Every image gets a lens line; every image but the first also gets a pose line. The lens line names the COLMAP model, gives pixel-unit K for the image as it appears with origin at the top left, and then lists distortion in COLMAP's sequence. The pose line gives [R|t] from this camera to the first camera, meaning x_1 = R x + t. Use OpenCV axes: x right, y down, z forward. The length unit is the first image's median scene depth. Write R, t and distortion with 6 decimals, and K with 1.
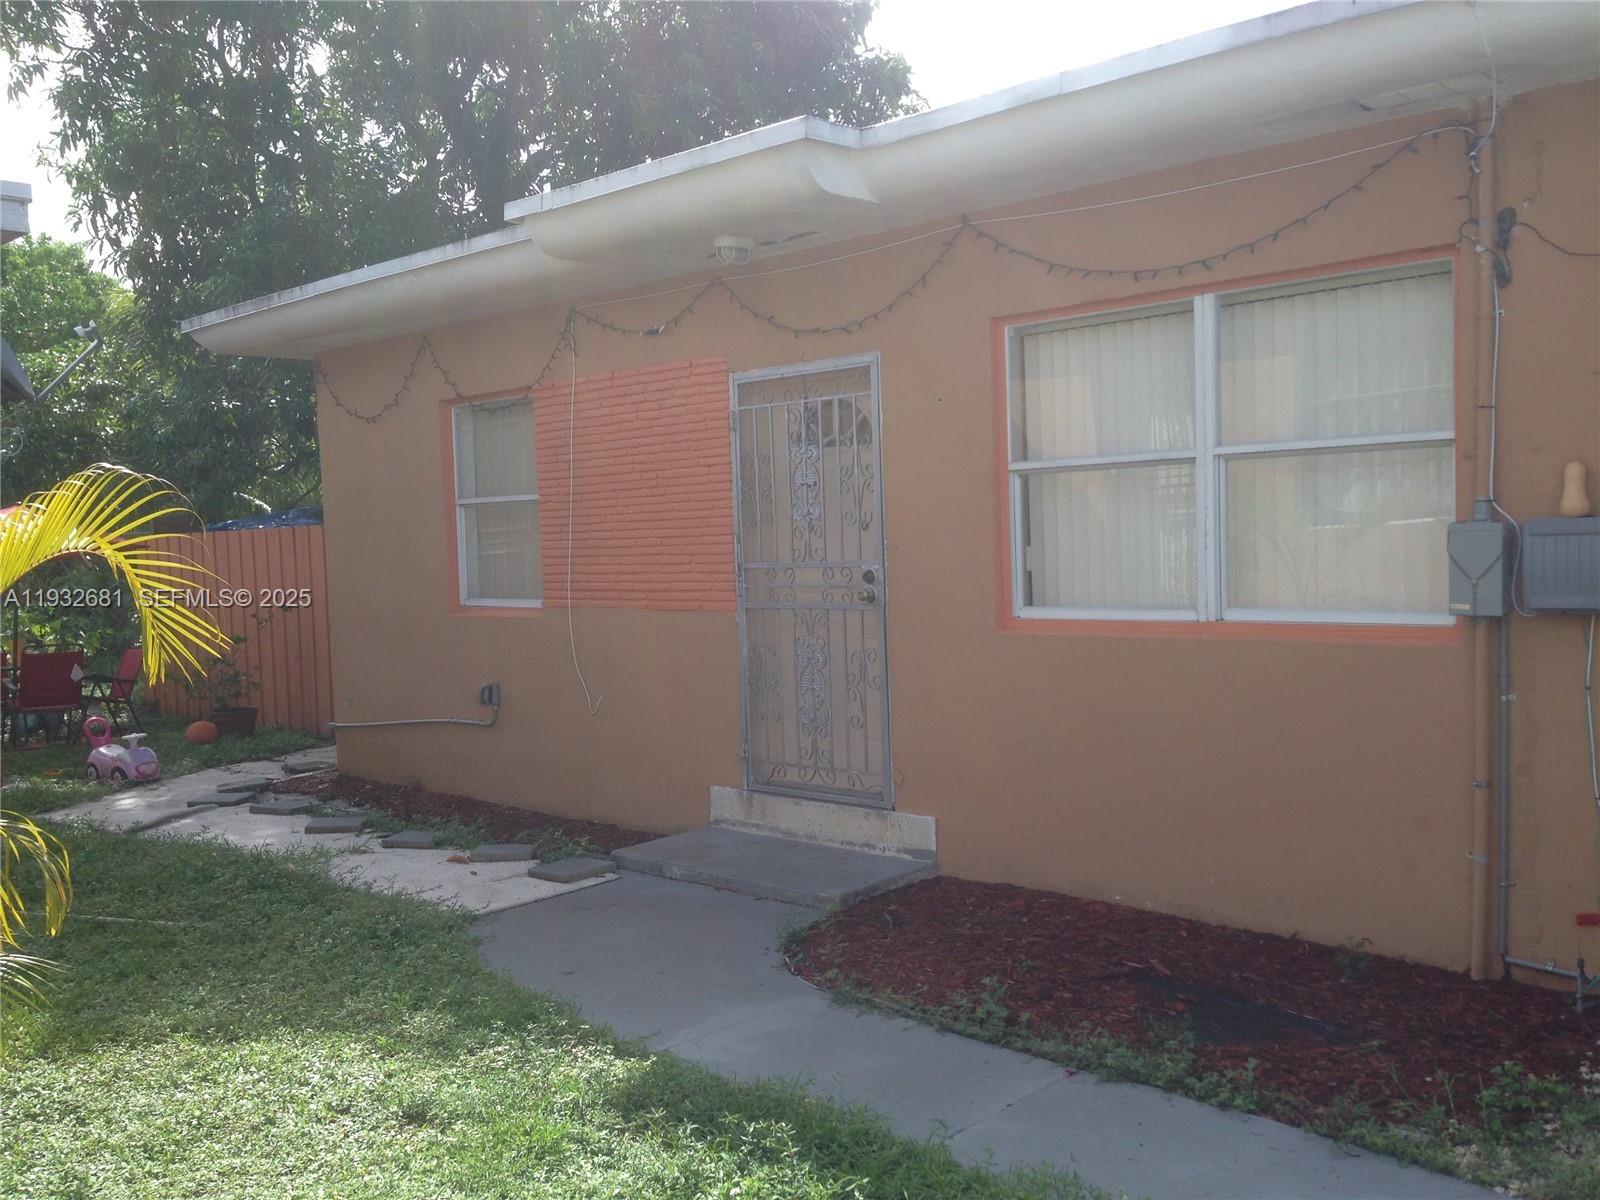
lens RADIAL K [[1488.0, 0, 800.0], [0, 1488.0, 600.0], [0, 0, 1]] dist [0.091279, -0.003514]
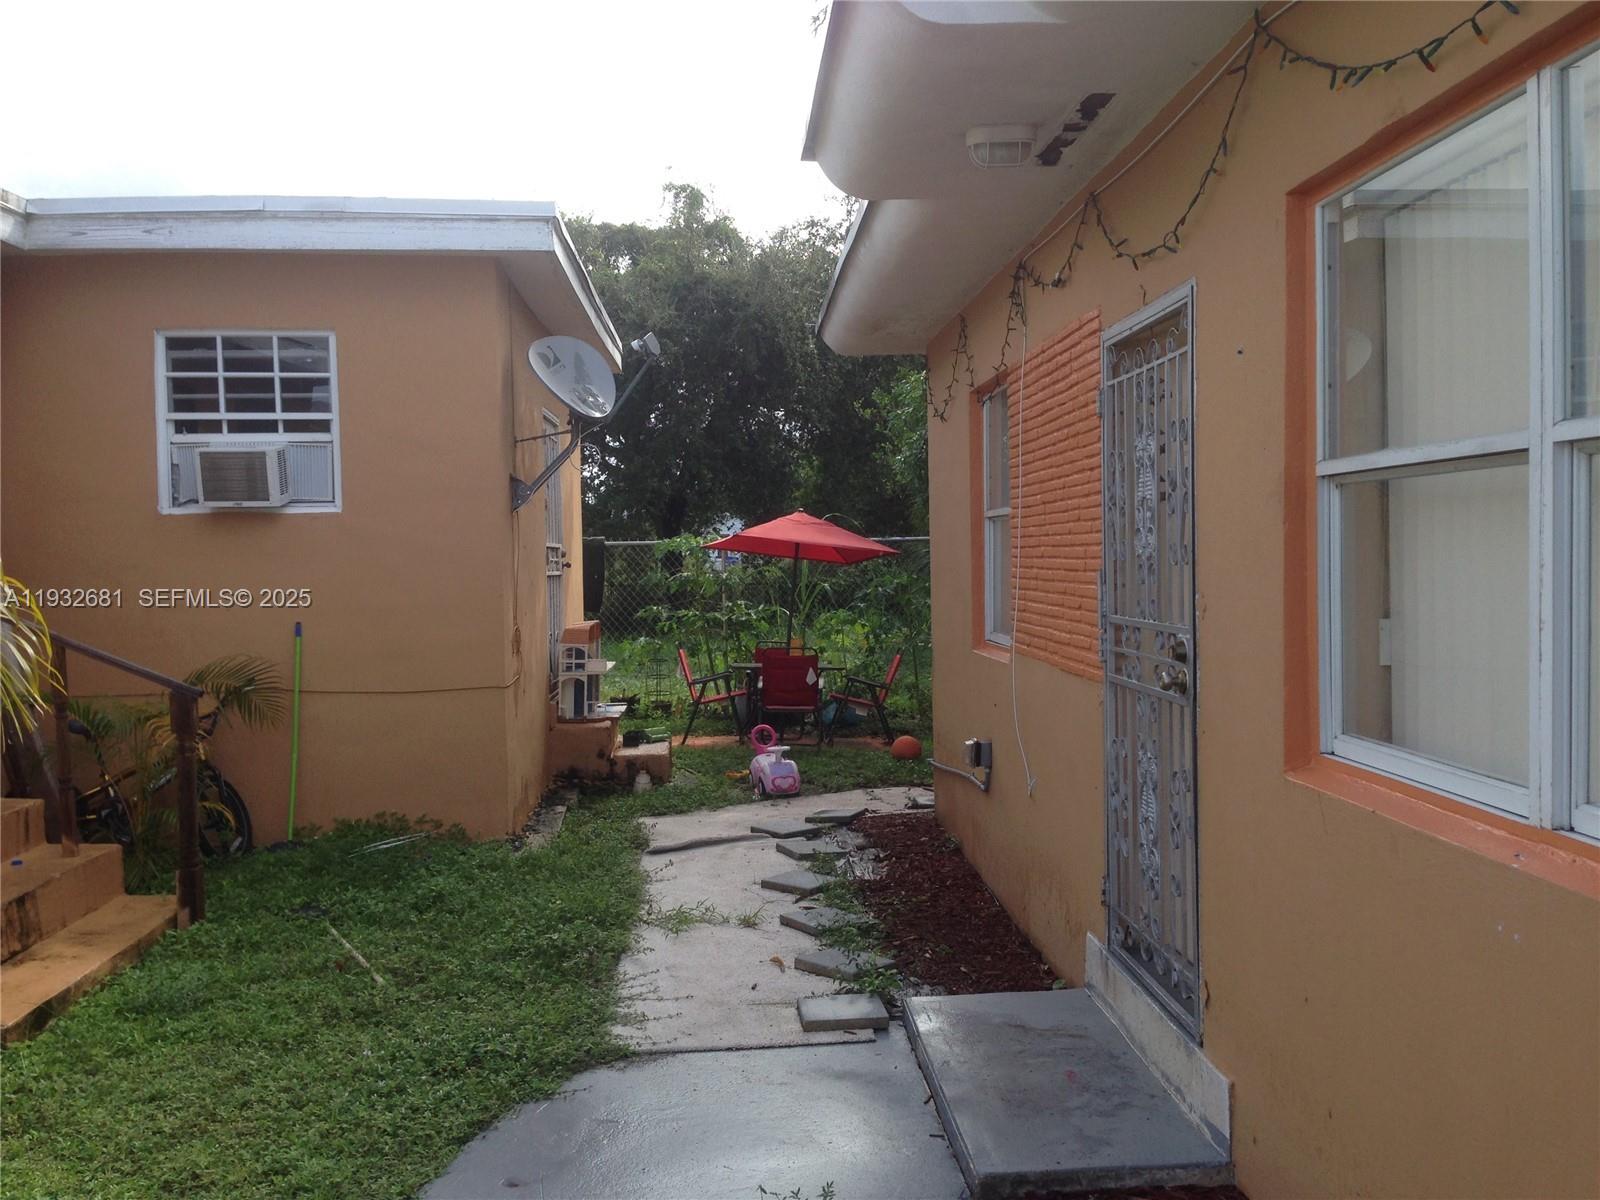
lens RADIAL K [[1488.0, 0, 800.0], [0, 1488.0, 600.0], [0, 0, 1]] dist [0.091279, -0.003514]
pose [[0.732139, 0.044107, -0.679726, 0.356654], [-0.039655, 0.998969, 0.022110, -0.045159], [0.680000, 0.010767, 0.733133, 0.460267]]
